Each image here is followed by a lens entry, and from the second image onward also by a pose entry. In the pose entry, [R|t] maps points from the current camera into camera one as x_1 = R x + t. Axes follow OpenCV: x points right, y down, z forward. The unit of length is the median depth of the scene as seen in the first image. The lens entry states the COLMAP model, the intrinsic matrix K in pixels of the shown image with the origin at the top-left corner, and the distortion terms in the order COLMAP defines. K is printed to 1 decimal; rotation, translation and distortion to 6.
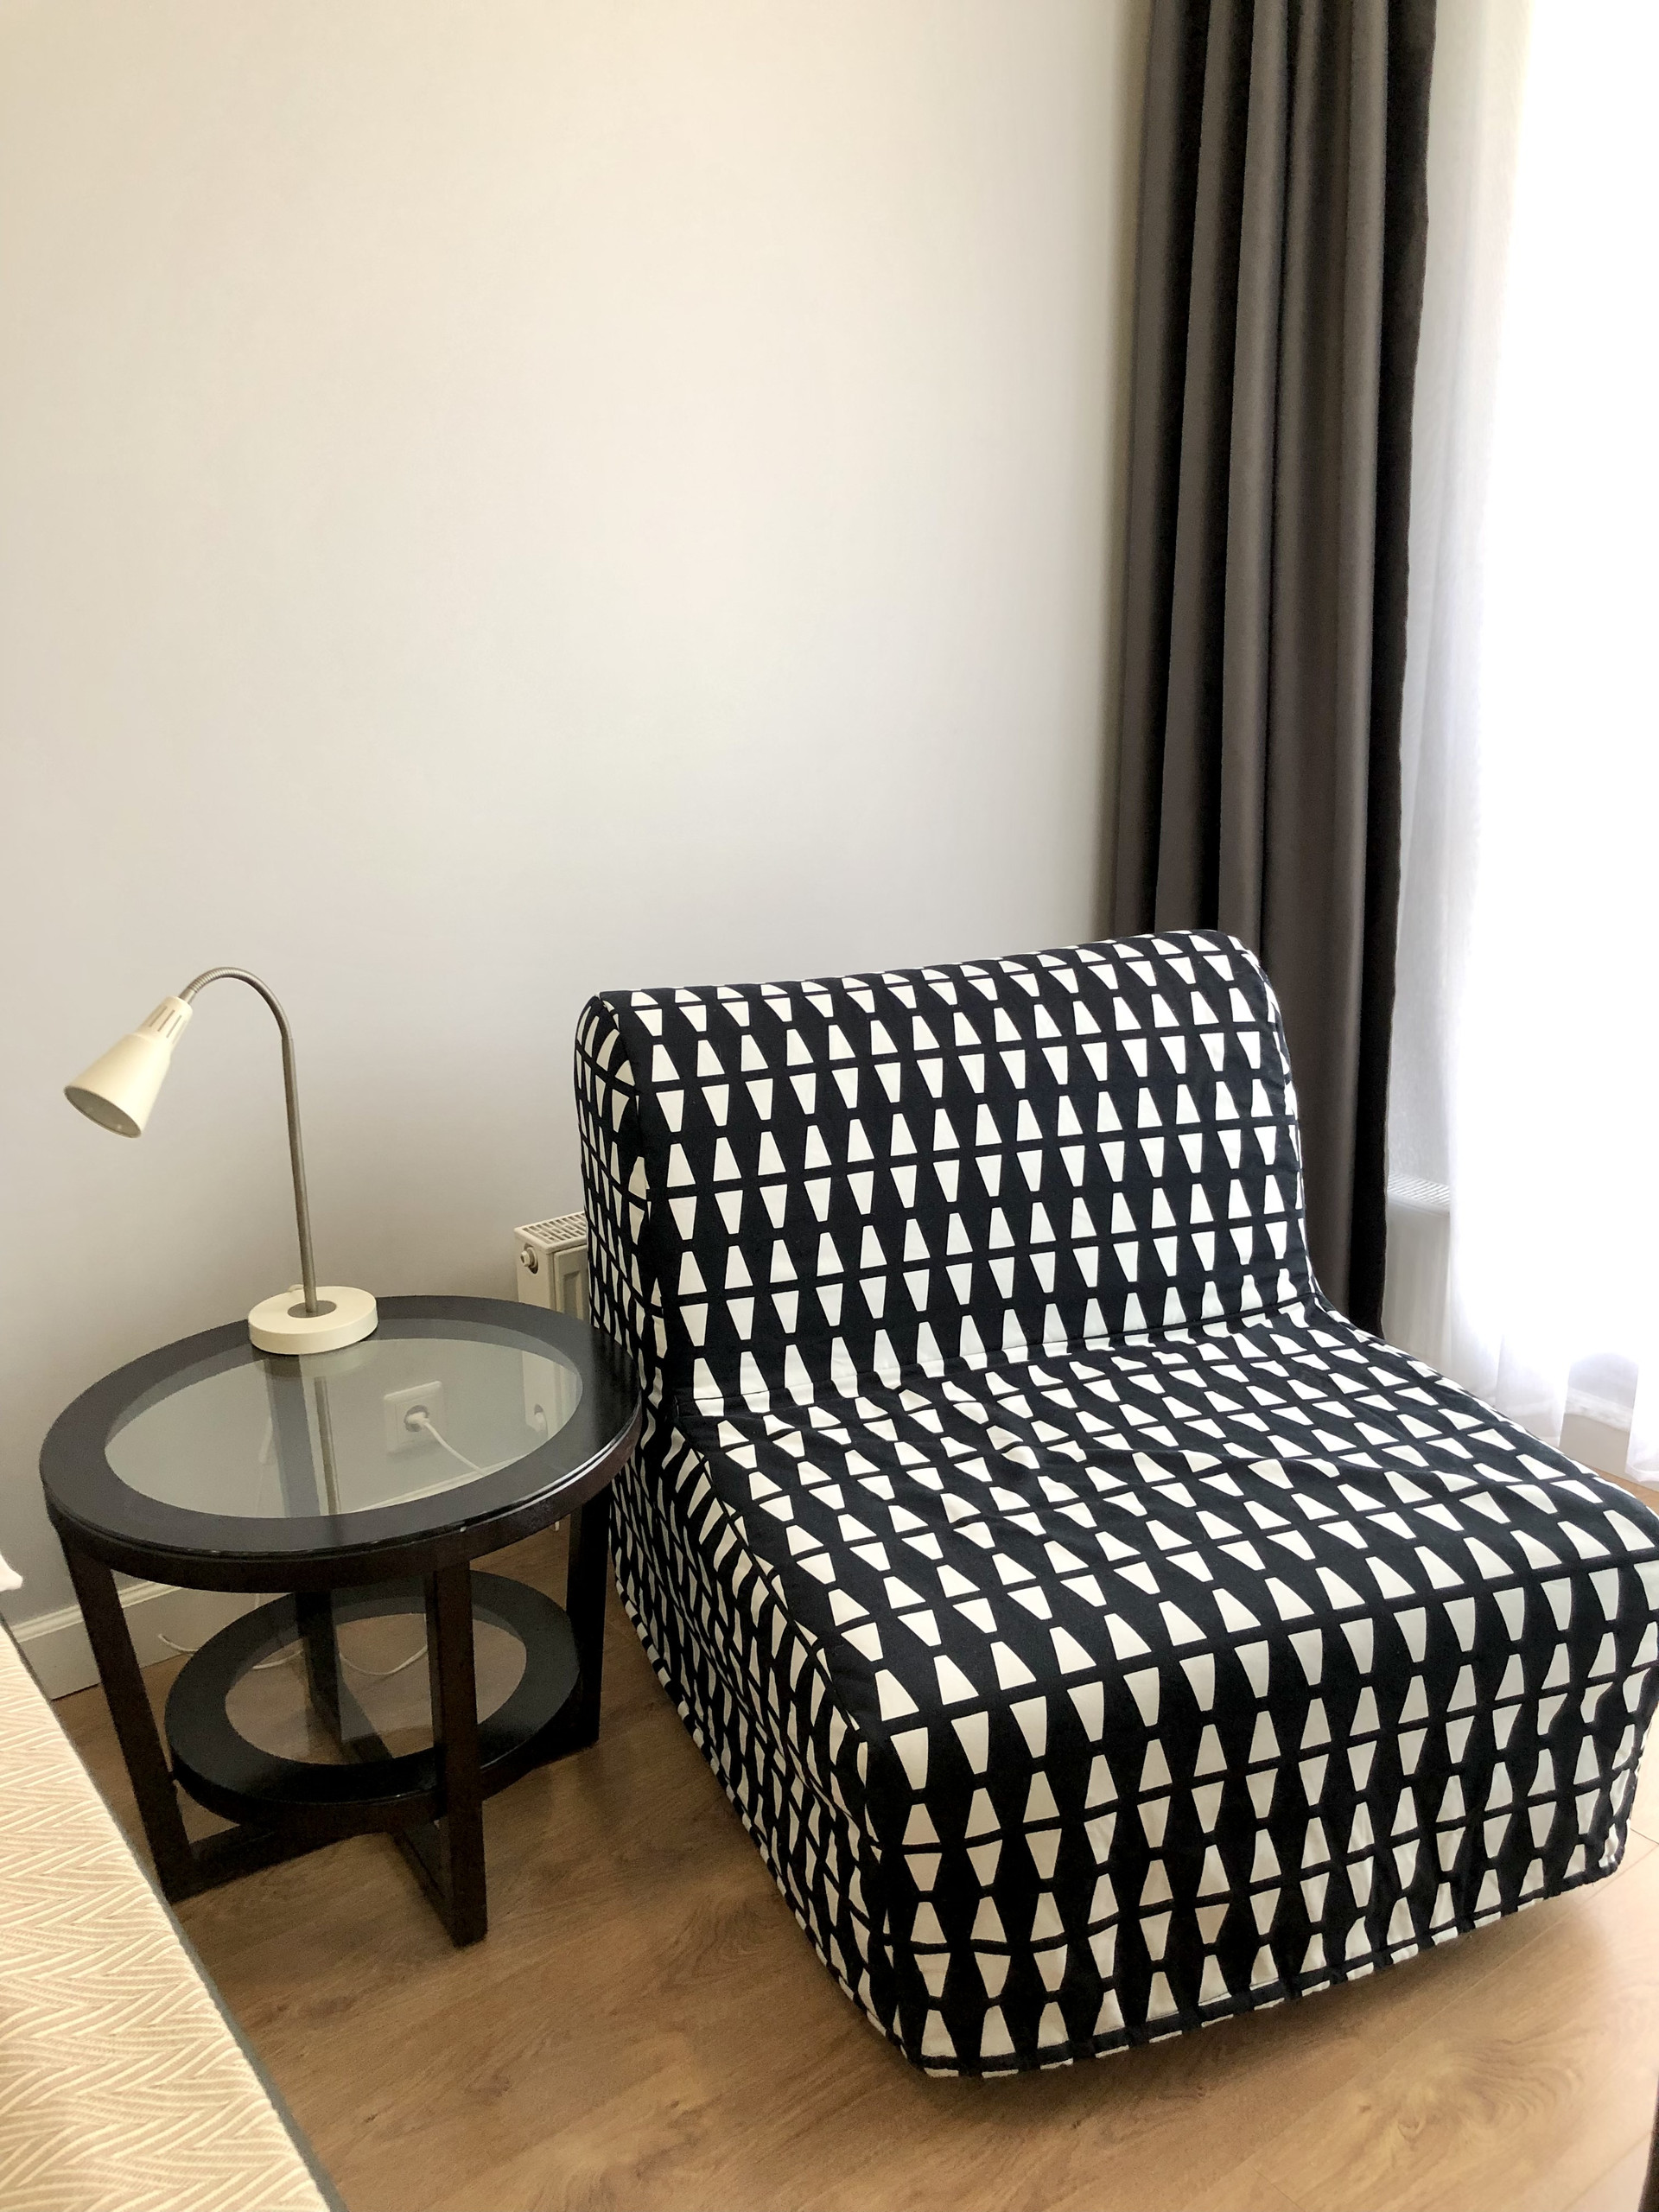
lens RADIAL K [[1799.3, 0, 816.2], [0, 1799.3, 1115.3], [0, 0, 1]] dist [0.038917, -0.056311]
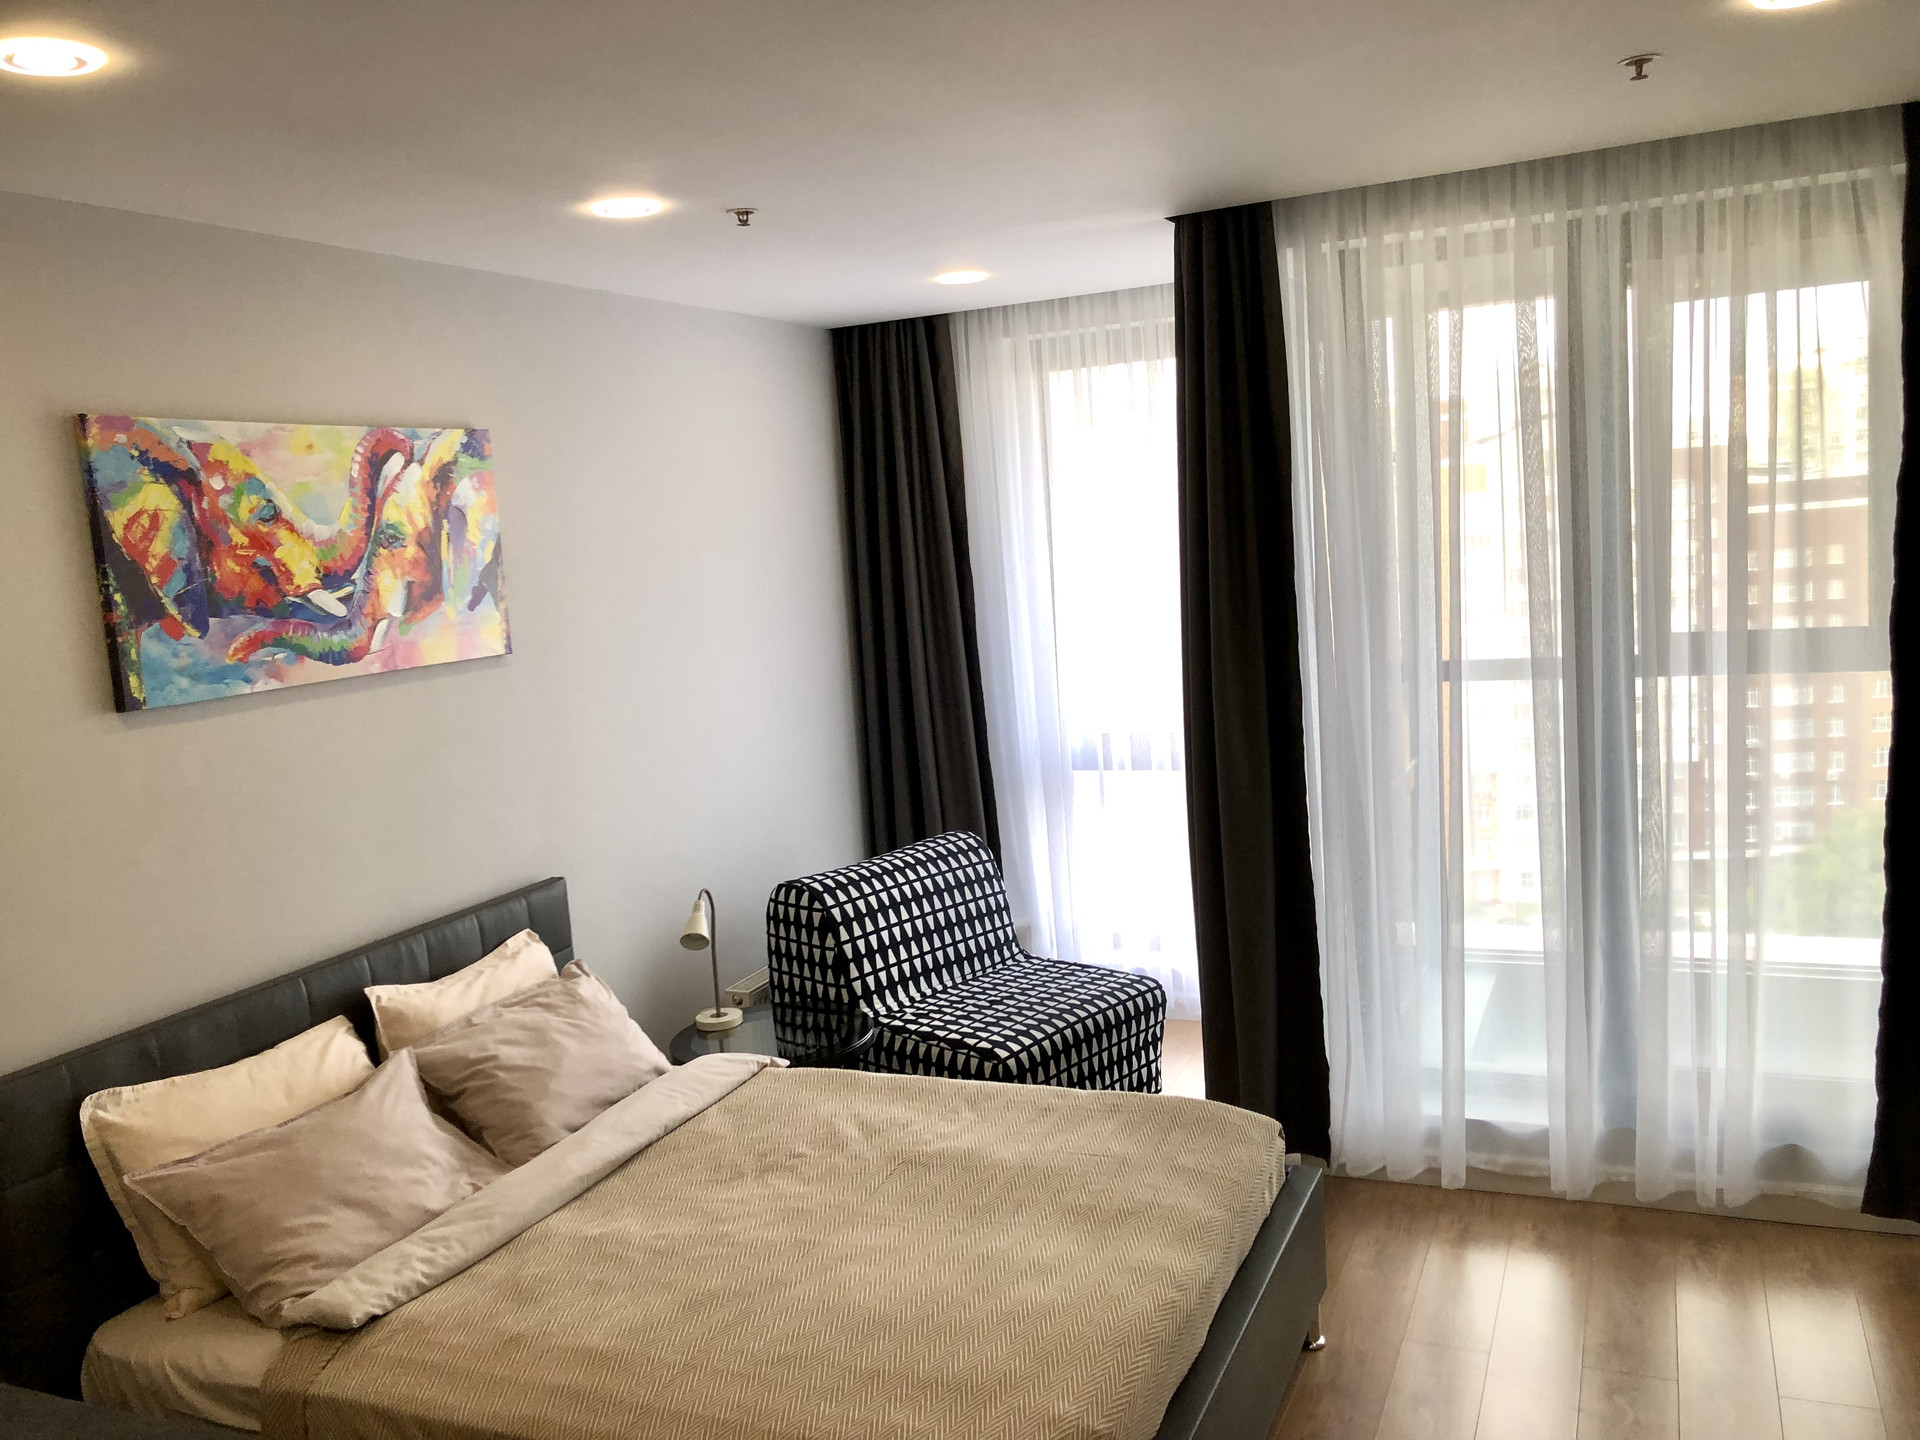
lens RADIAL K [[1561.8, 0, 972.9], [0, 1561.8, 723.7], [0, 0, 1]] dist [0.038917, -0.056311]
pose [[0.867036, -0.092825, 0.489523, -1.078227], [0.175350, 0.976485, -0.125414, 0.049580], [-0.466370, 0.194576, 0.862925, -1.297424]]
